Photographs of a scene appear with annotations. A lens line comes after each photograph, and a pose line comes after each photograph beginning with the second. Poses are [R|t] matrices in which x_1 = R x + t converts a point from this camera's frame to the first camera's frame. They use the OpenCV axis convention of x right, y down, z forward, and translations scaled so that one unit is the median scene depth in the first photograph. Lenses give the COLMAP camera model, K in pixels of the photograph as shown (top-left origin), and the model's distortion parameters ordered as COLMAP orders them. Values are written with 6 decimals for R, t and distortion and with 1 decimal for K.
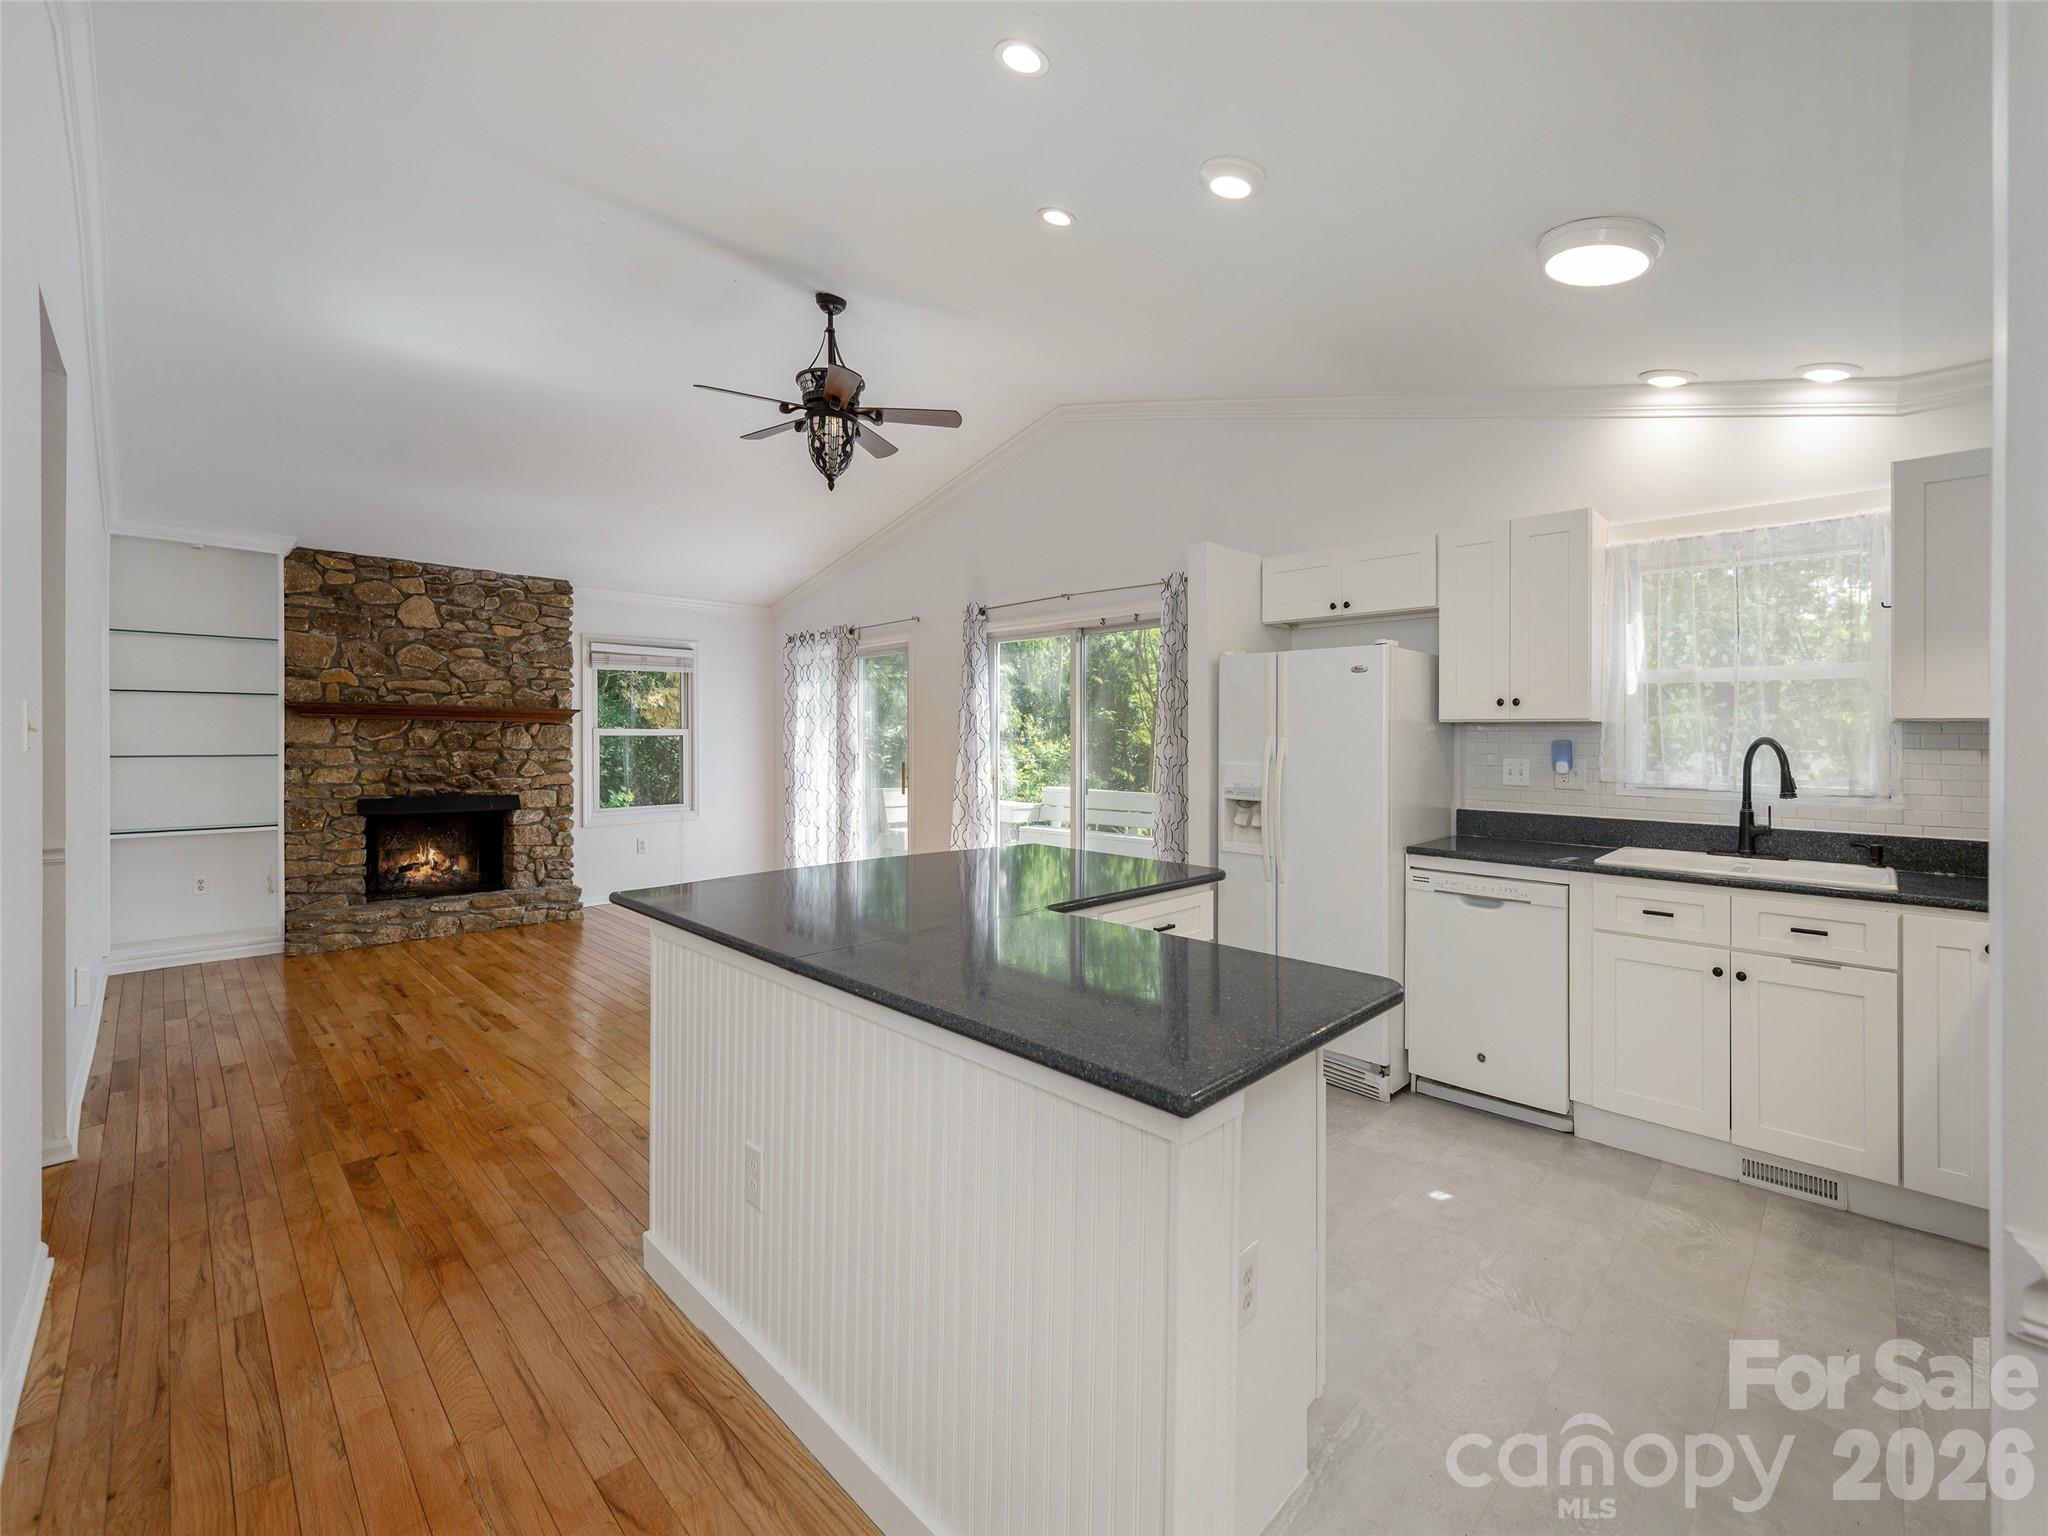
lens RADIAL K [[850.6, 0, 1083.3], [0, 850.6, 728.1], [0, 0, 1]] dist [0.002573, -0.002682]
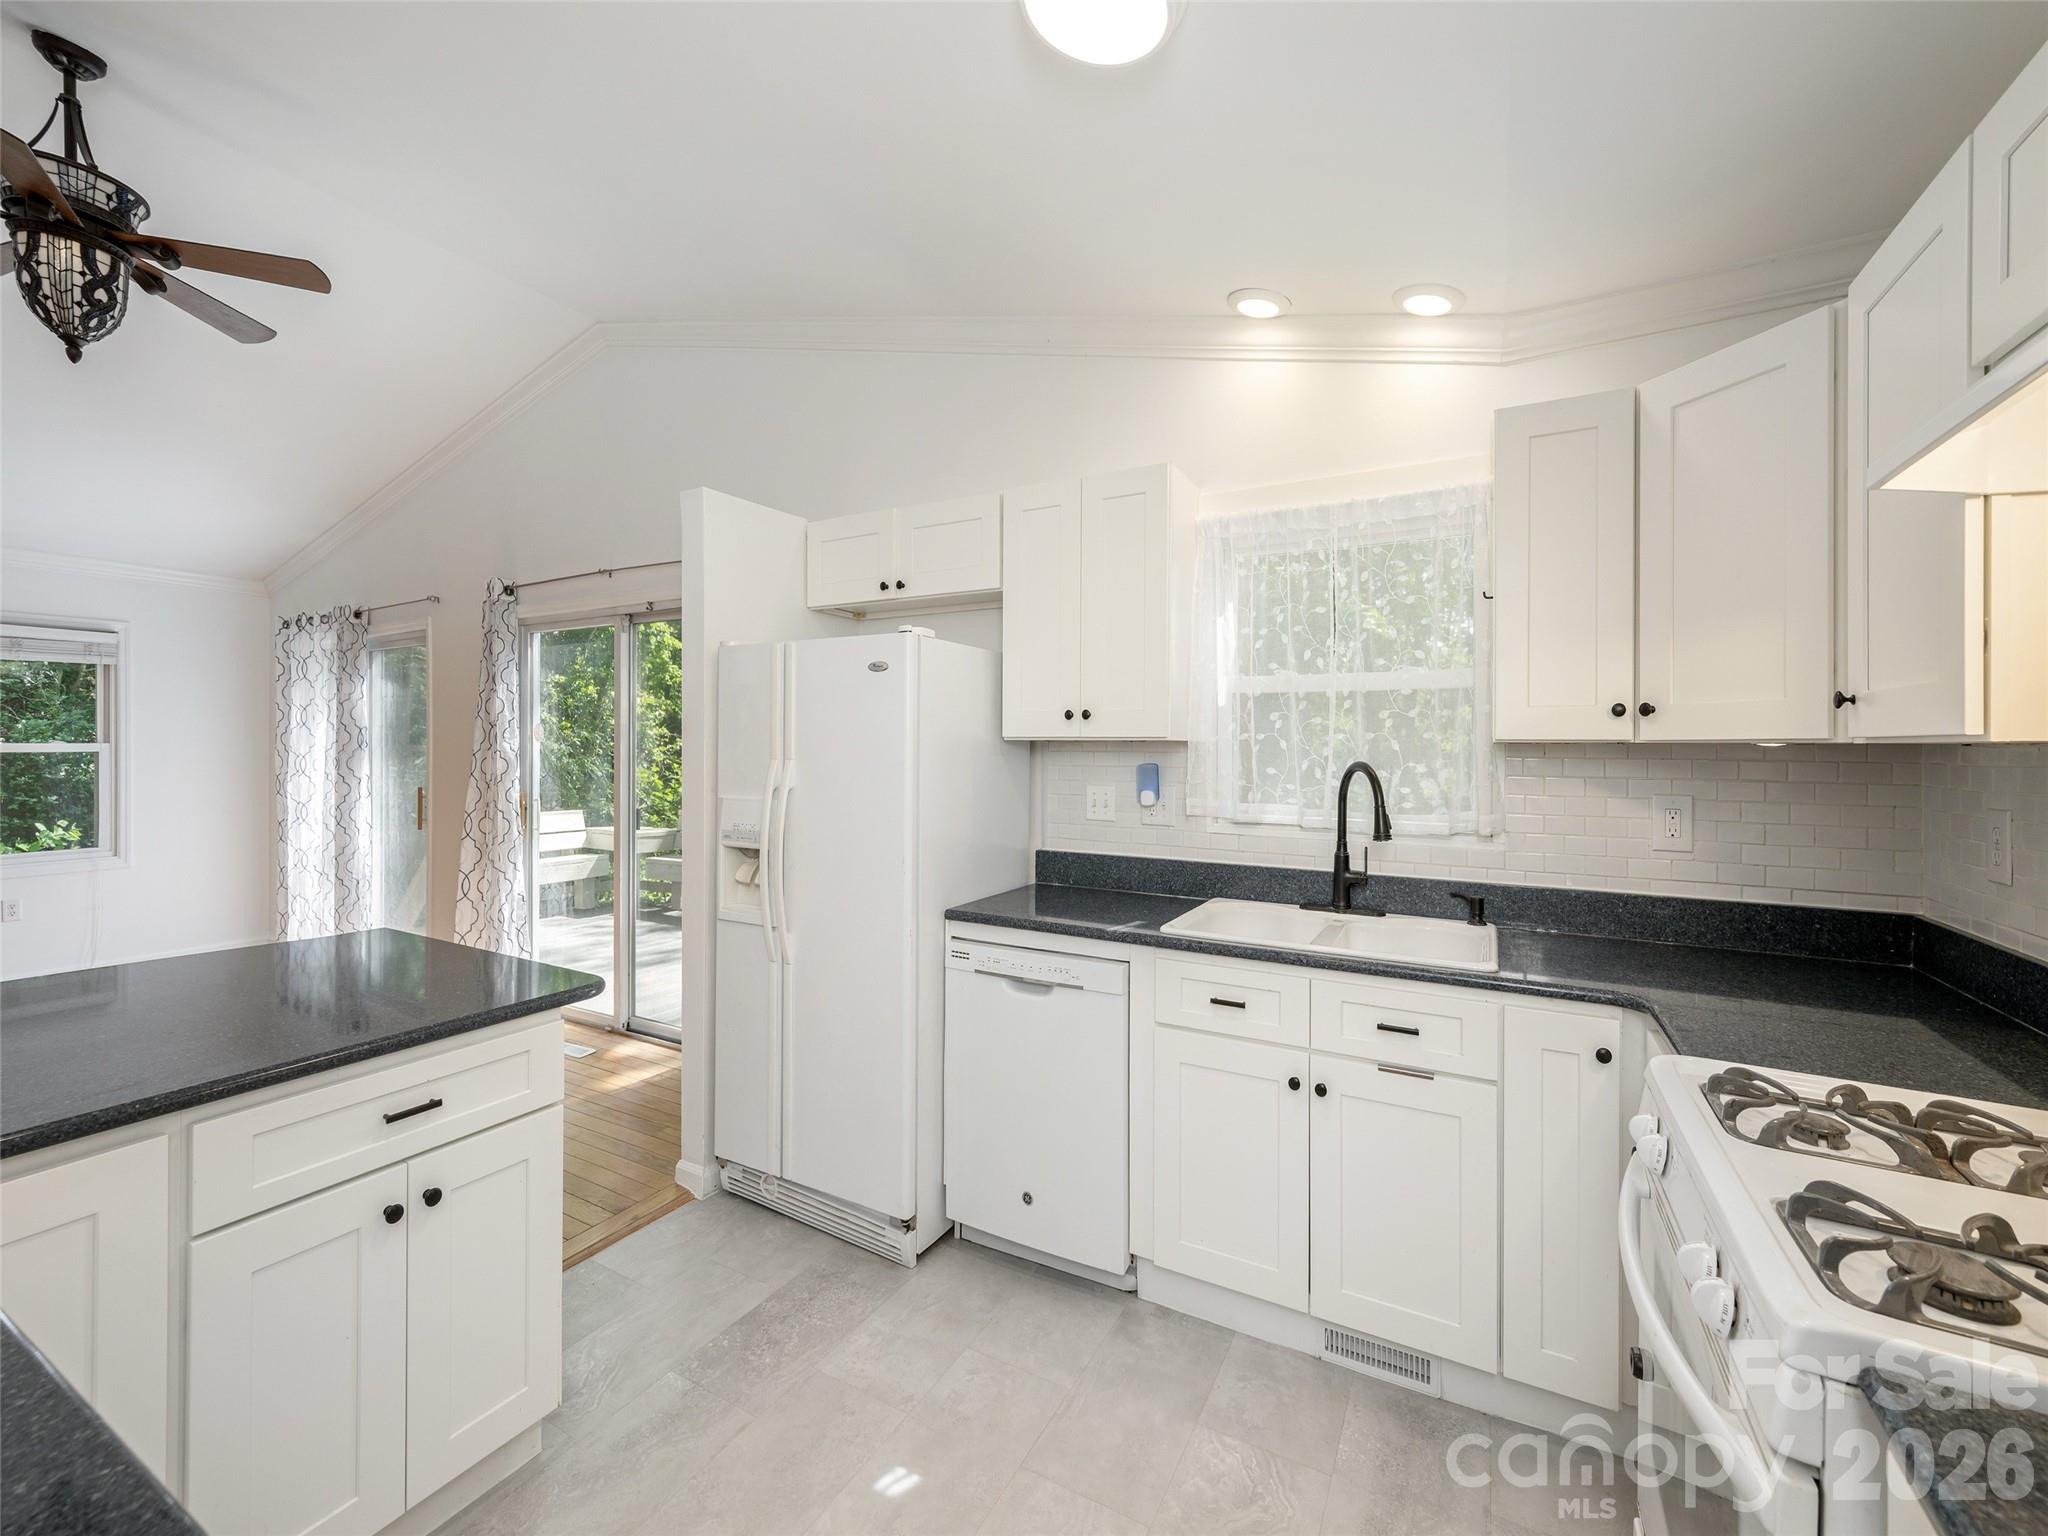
lens RADIAL K [[821.6, 0, 1042.1], [0, 821.6, 740.6], [0, 0, 1]] dist [0.001830, -0.001316]
pose [[0.967841, 0.002637, 0.251548, 0.172372], [-0.002868, 0.999996, 0.000552, -0.004530], [-0.251545, -0.001256, 0.967845, 0.178724]]
